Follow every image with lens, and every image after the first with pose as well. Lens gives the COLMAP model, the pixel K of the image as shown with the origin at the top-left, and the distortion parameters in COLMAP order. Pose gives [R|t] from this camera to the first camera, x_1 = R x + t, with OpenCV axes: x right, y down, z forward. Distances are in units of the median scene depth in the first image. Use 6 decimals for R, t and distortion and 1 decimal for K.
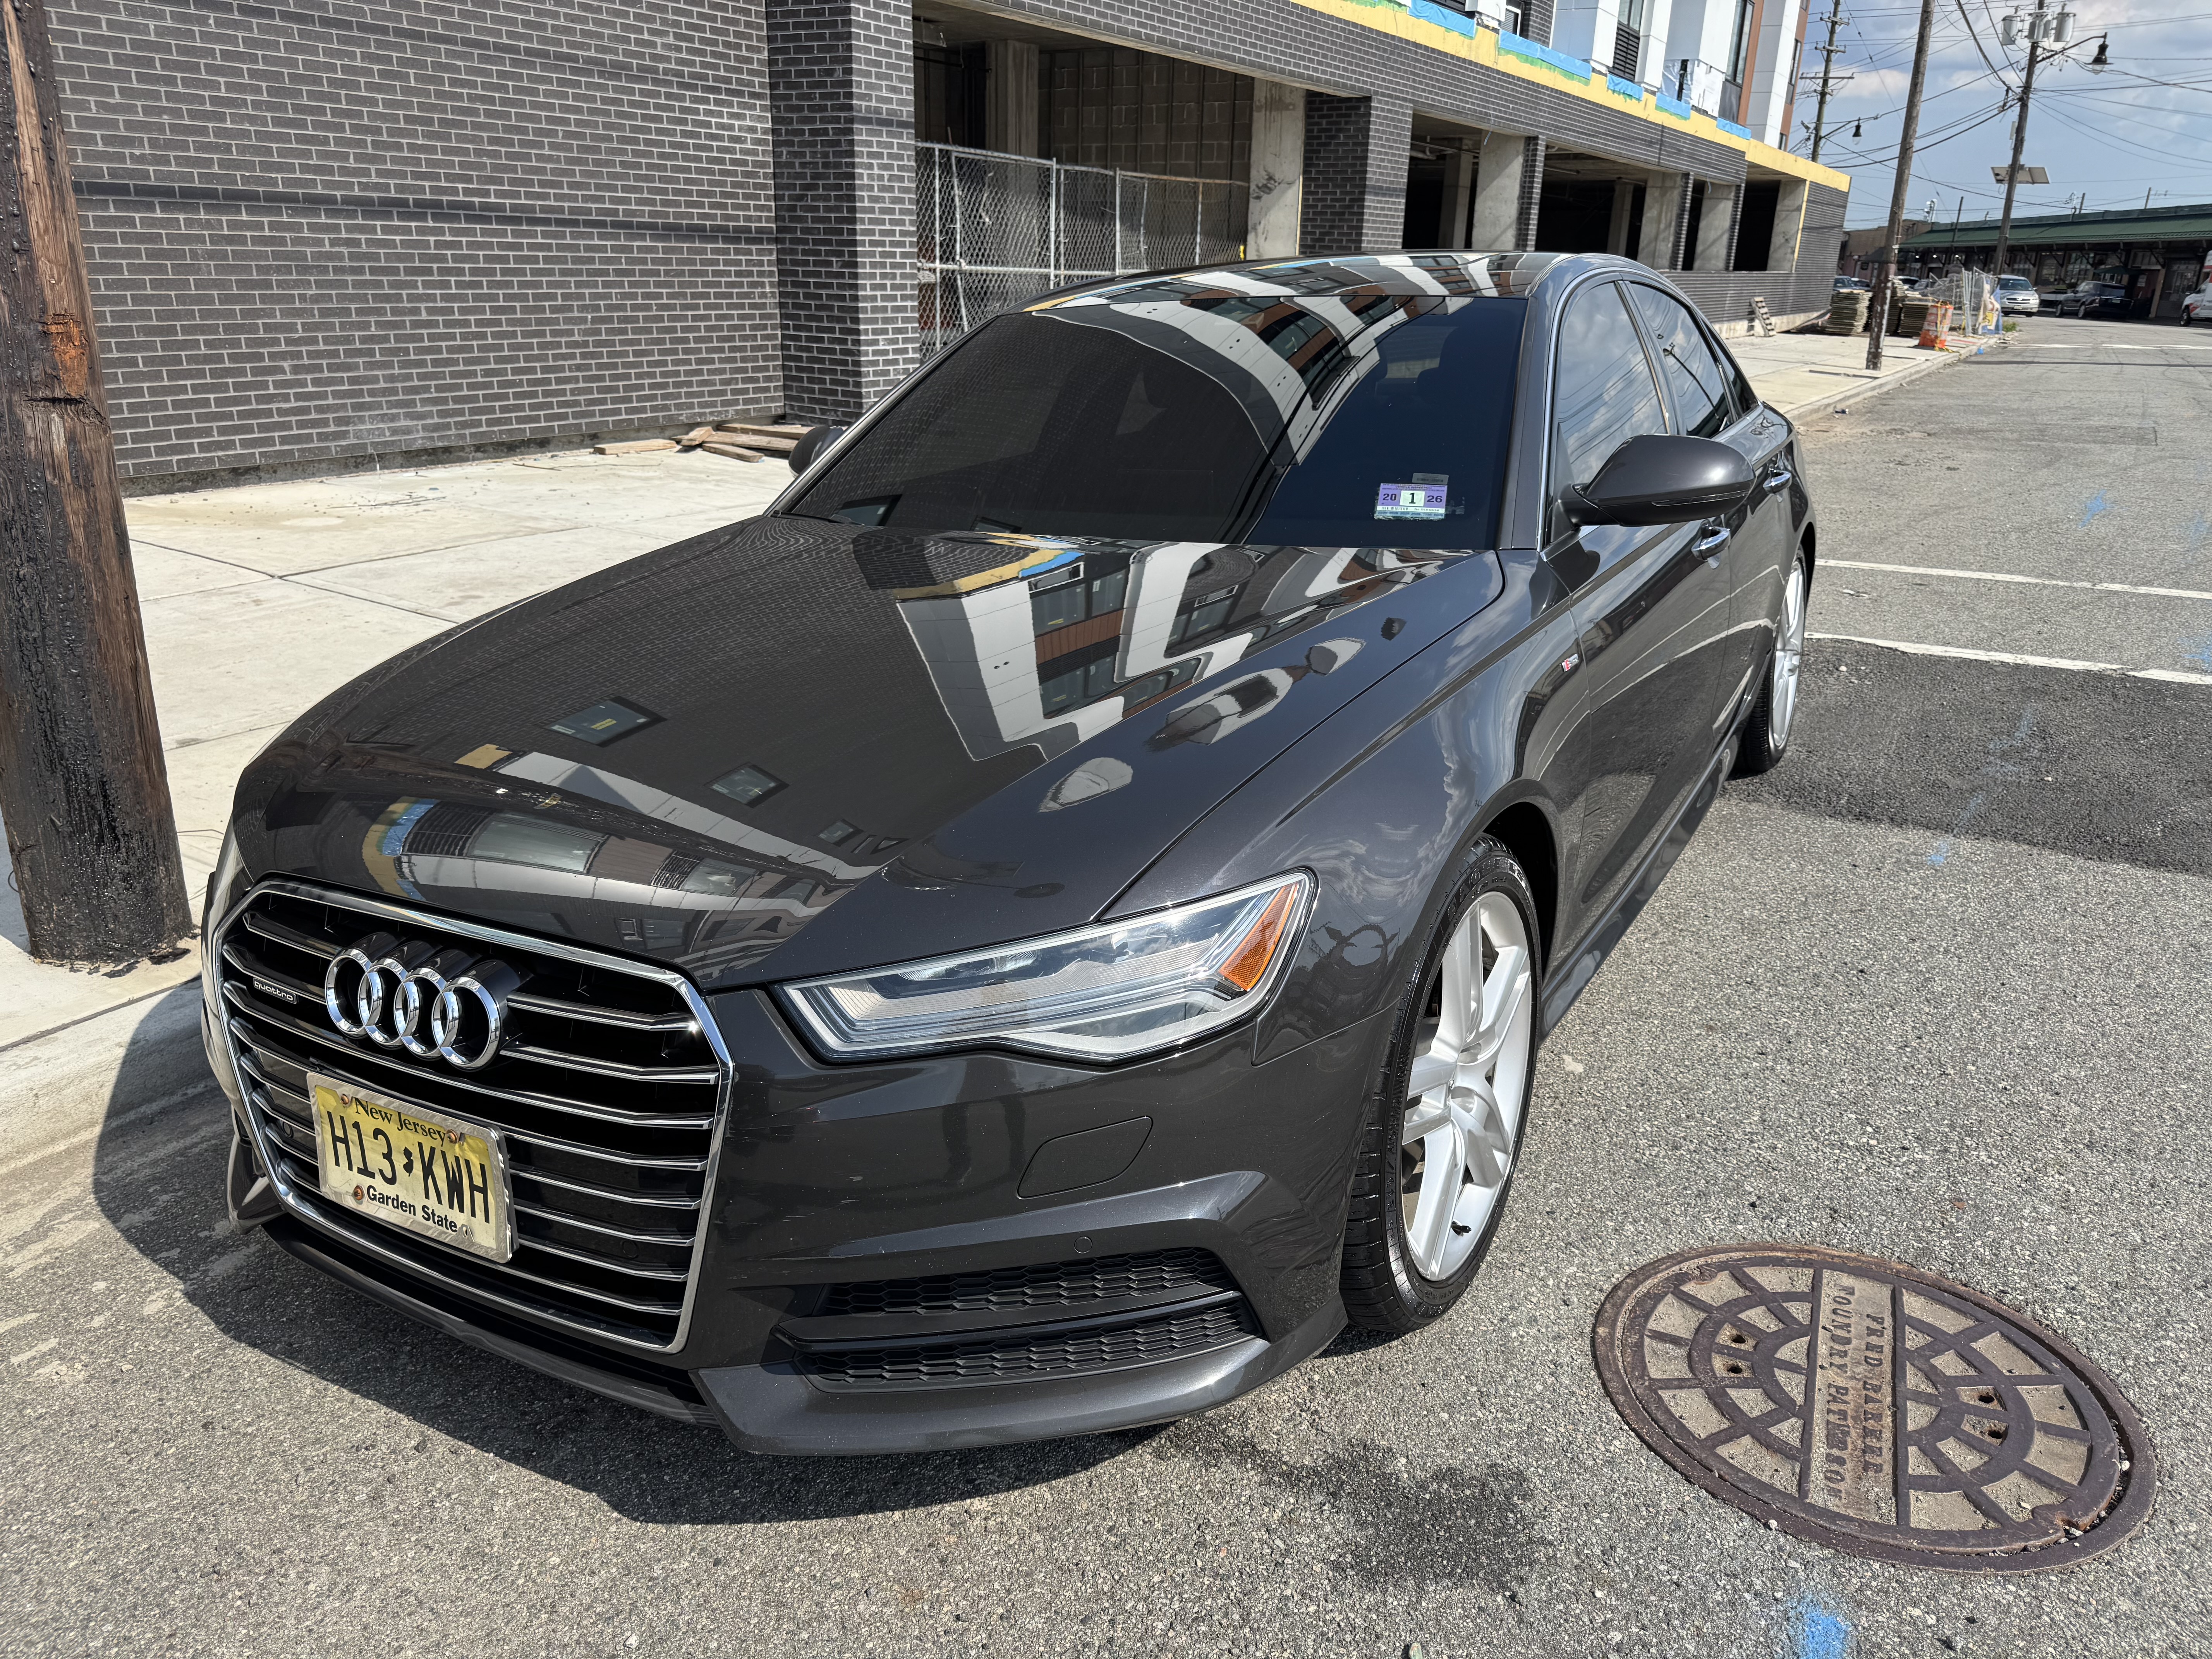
lens RADIAL K [[1575.1, 0, 1103.3], [0, 1575.1, 837.8], [0, 0, 1]] dist [0.010571, -0.000611]
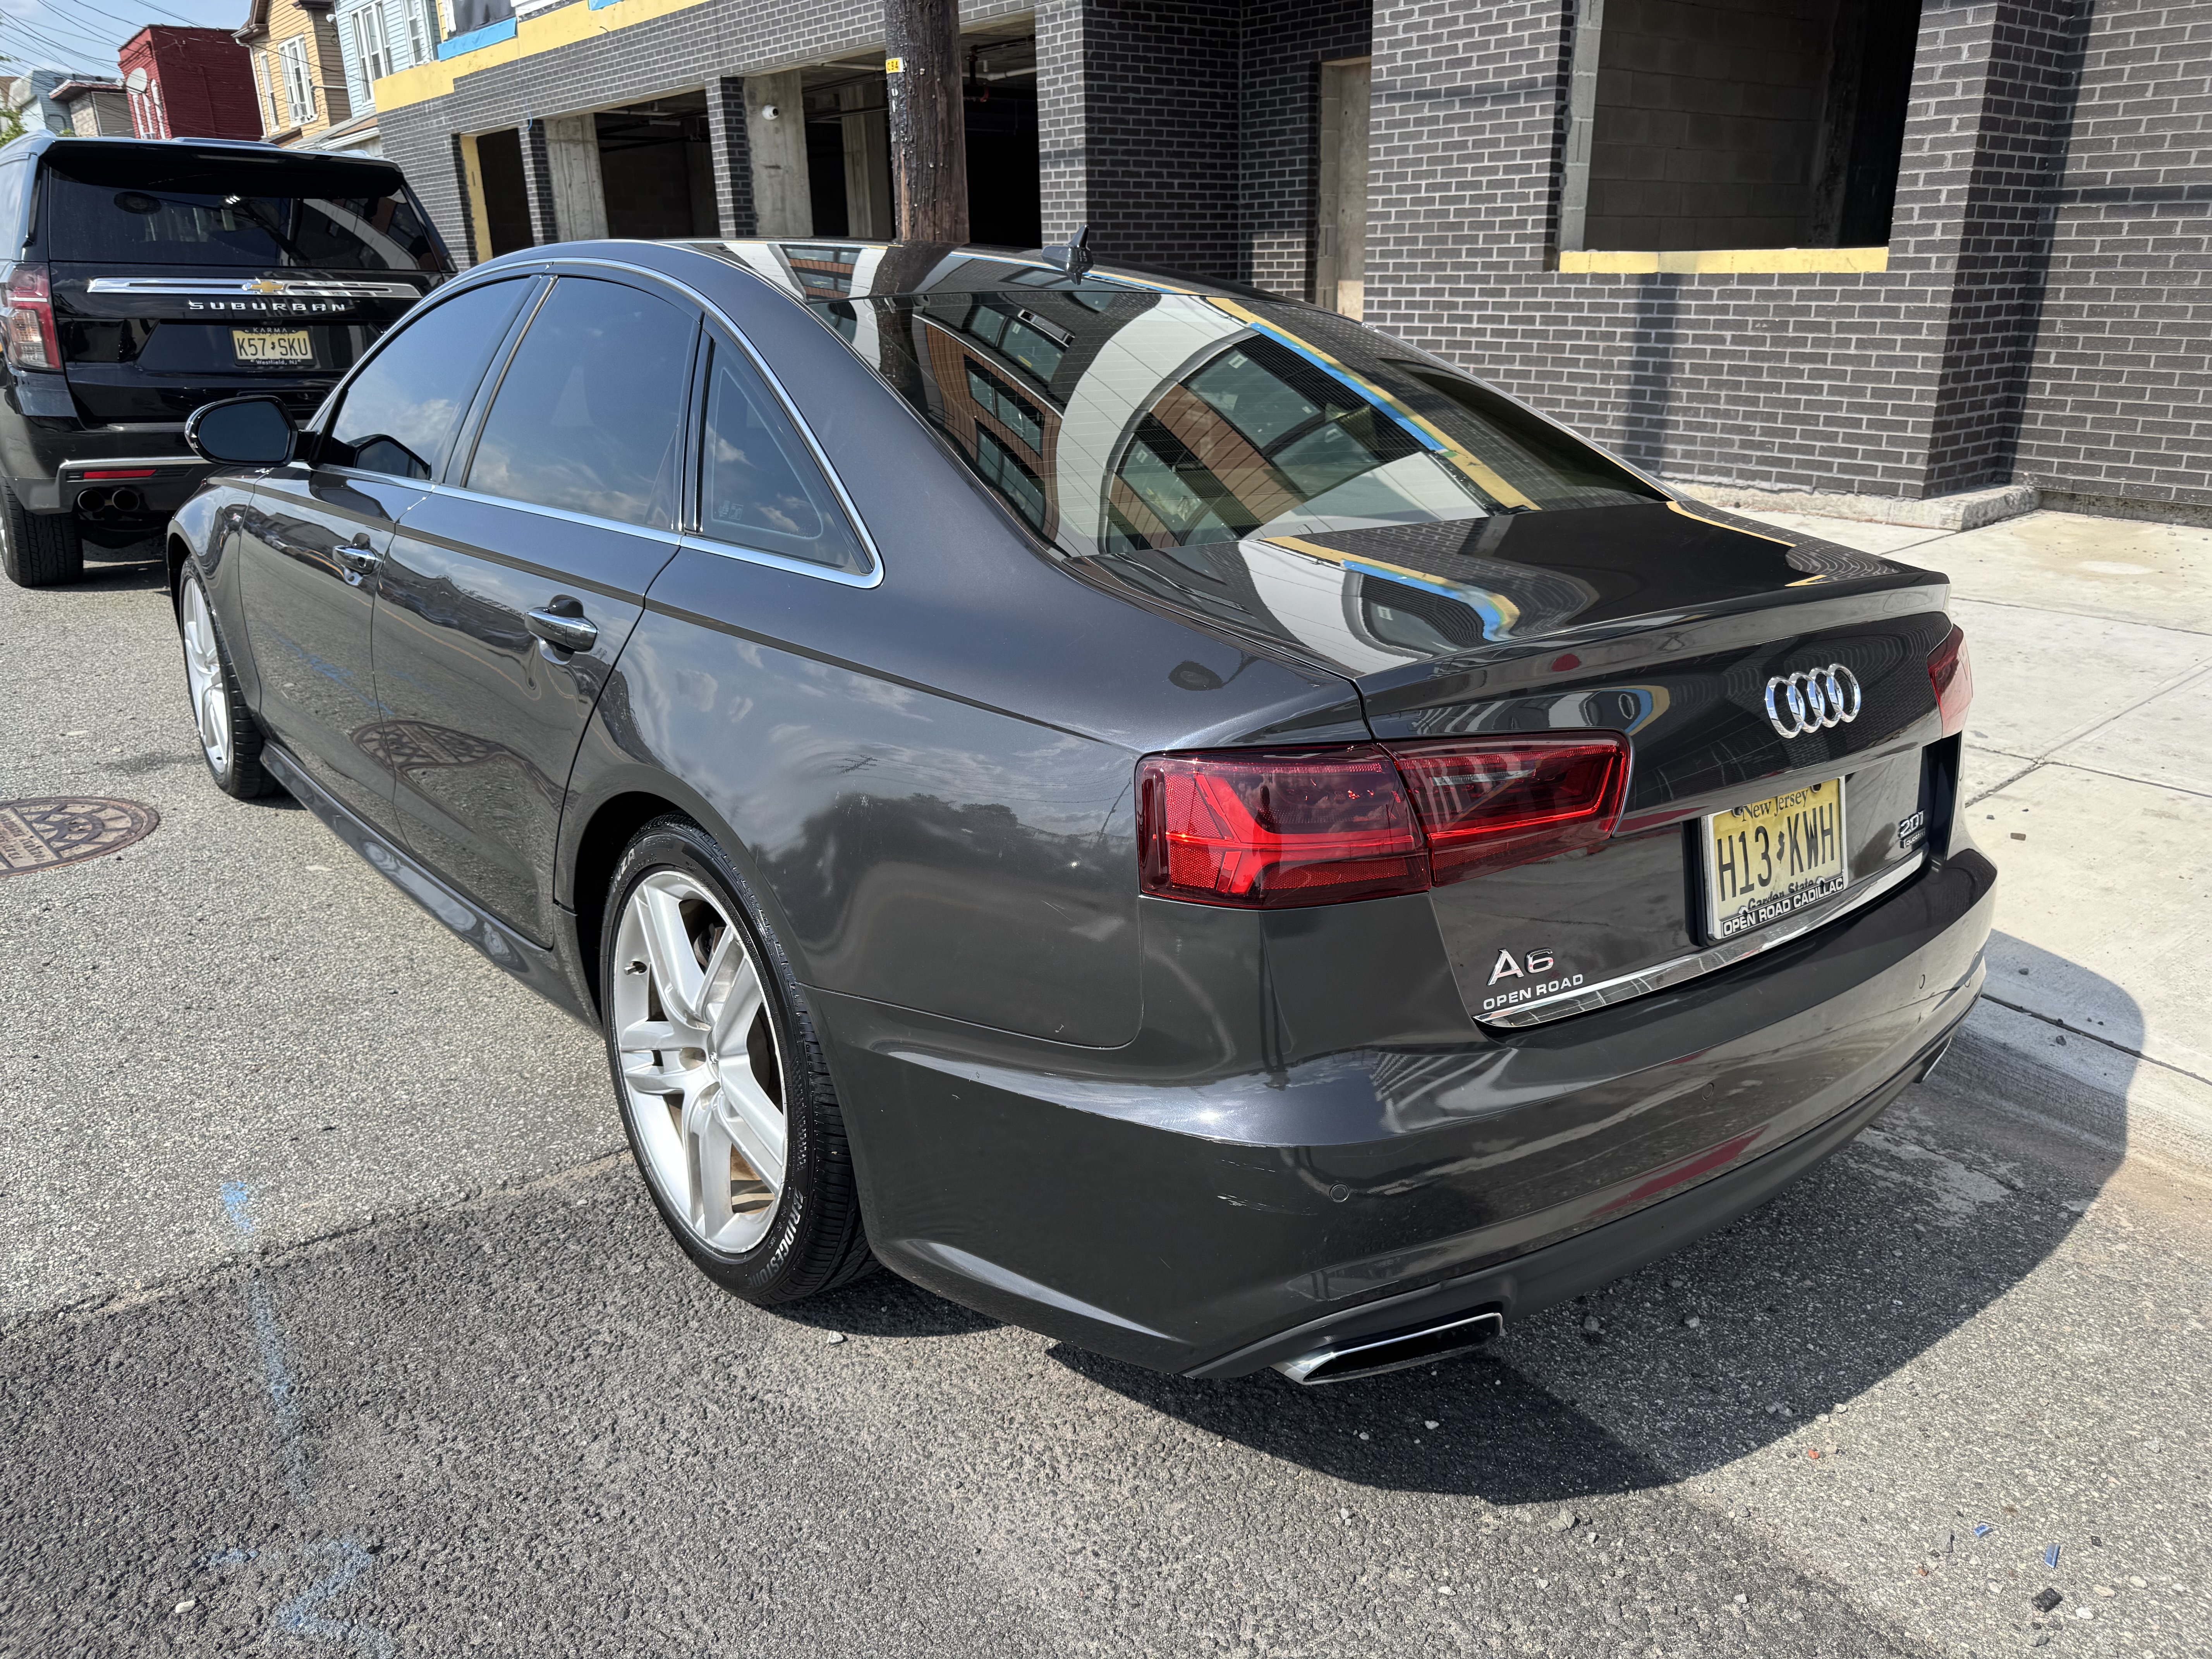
lens RADIAL K [[1575.1, 0, 1115.8], [0, 1575.1, 830.0], [0, 0, 1]] dist [0.010571, -0.000611]
pose [[-0.347527, 0.321593, -0.880797, 1.565786], [-0.300246, 0.851723, 0.429442, -0.837343], [0.888300, 0.413698, -0.199440, 2.358912]]
